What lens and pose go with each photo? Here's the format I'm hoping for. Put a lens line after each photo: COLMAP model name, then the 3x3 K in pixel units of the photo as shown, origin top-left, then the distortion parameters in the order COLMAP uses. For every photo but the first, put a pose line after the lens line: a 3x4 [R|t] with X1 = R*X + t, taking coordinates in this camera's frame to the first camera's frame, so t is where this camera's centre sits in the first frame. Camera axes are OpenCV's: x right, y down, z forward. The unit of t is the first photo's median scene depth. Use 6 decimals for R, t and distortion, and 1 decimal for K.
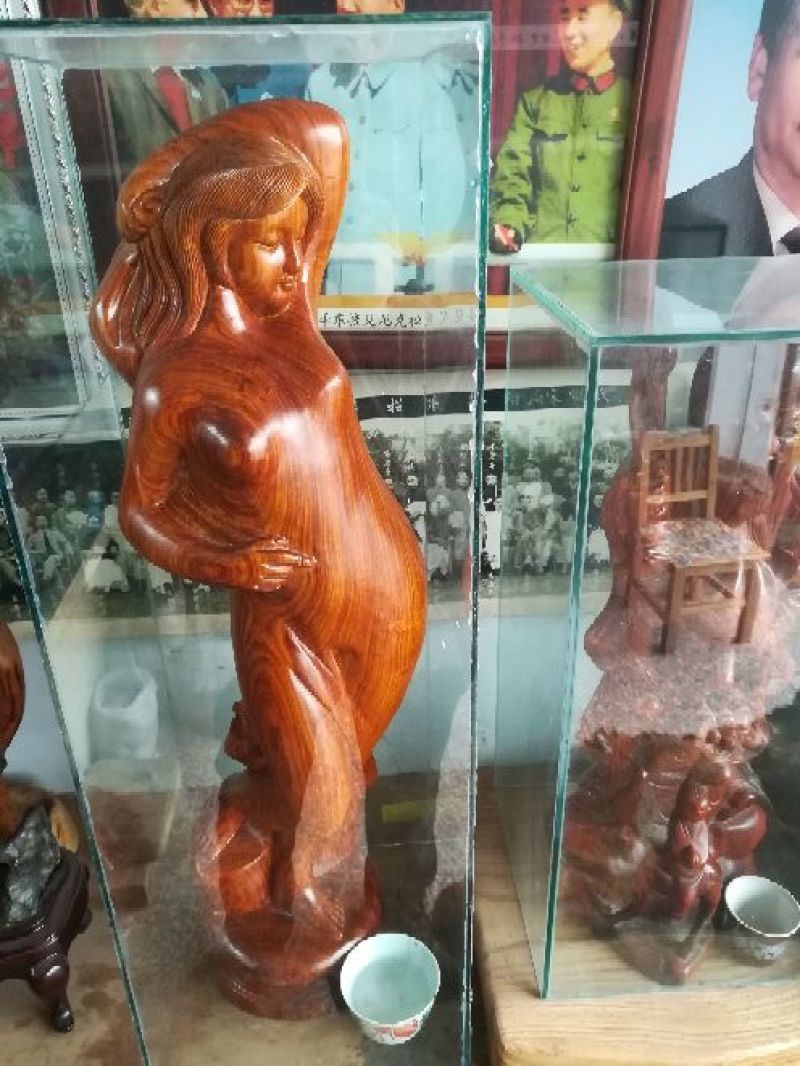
lens RADIAL K [[856.6, 0, 418.2], [0, 856.6, 534.2], [0, 0, 1]] dist [-0.015468, 0.032121]
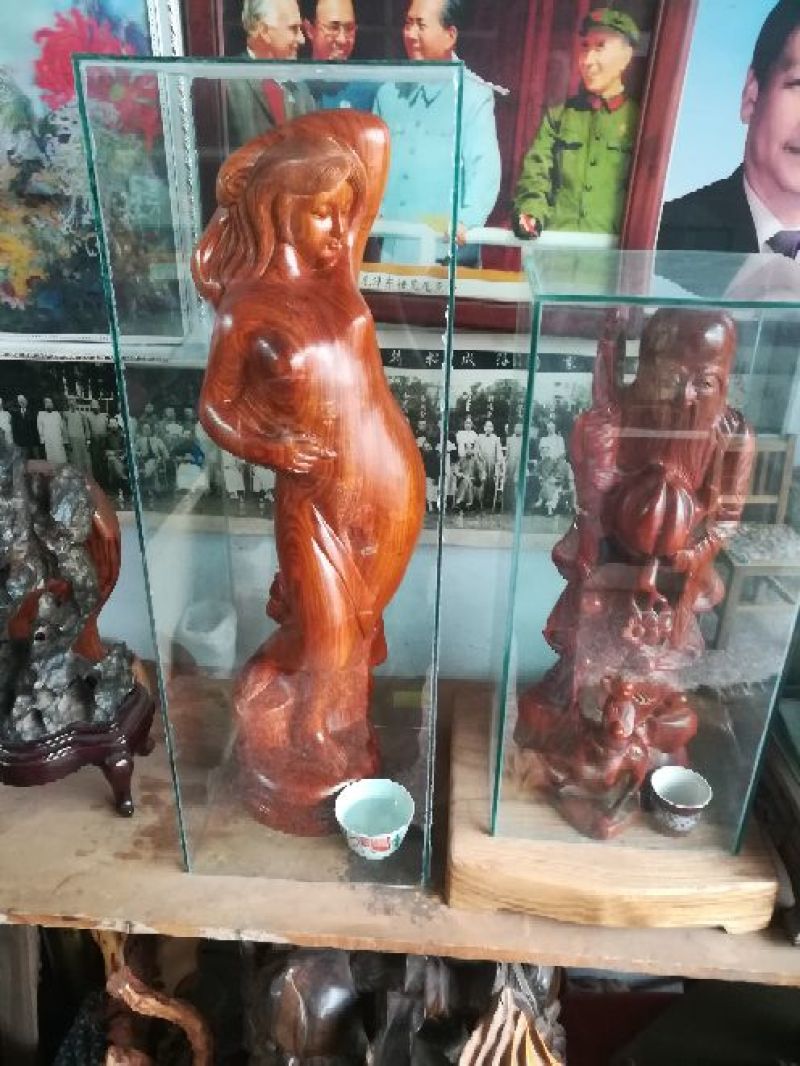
lens RADIAL K [[856.6, 0, 418.2], [0, 856.6, 534.2], [0, 0, 1]] dist [-0.015468, 0.032121]
pose [[0.988565, 0.100041, -0.112829, 0.135773], [-0.099387, 0.994983, 0.011426, 0.101443], [0.113406, -0.000082, 0.993549, -0.250426]]
